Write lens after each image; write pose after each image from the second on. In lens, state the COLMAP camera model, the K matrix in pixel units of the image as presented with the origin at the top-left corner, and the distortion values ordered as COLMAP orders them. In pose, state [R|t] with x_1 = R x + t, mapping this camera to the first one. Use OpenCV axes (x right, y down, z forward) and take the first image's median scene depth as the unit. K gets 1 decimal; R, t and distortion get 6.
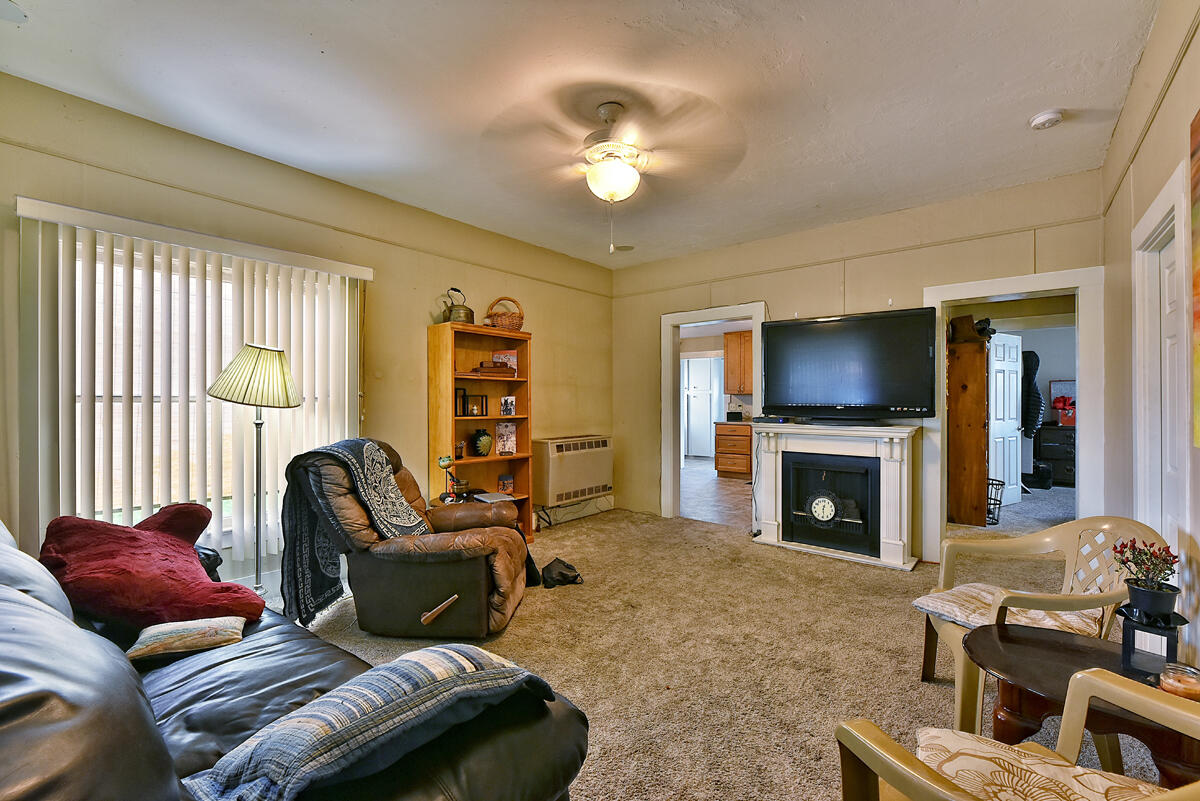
lens RADIAL K [[501.6, 0, 600.0], [0, 501.6, 400.5], [0, 0, 1]] dist [-0.000216, 0.000007]
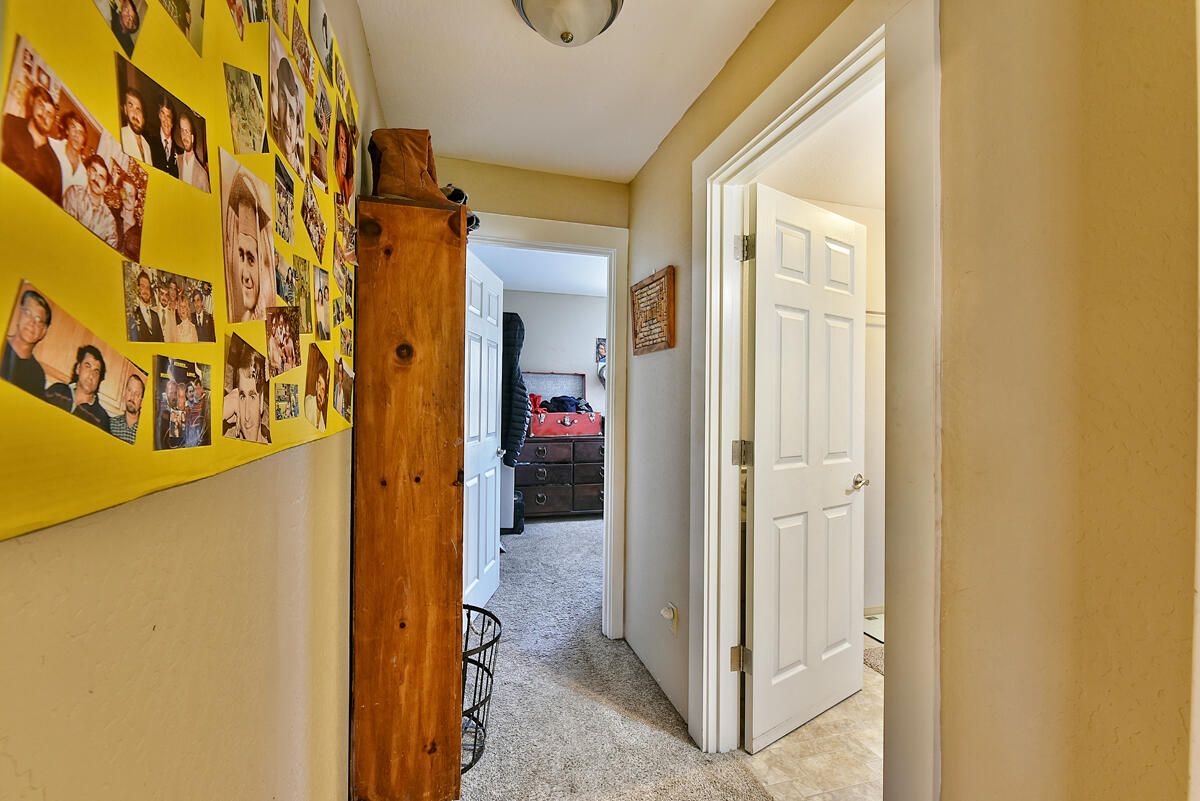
lens RADIAL K [[501.6, 0, 600.0], [0, 501.6, 400.5], [0, 0, 1]] dist [-0.000216, 0.000007]
pose [[0.557649, 0.009295, 0.830025, 0.539893], [-0.011194, 0.999931, -0.003678, 0.002457], [-0.830001, -0.007240, 0.557715, 0.731558]]
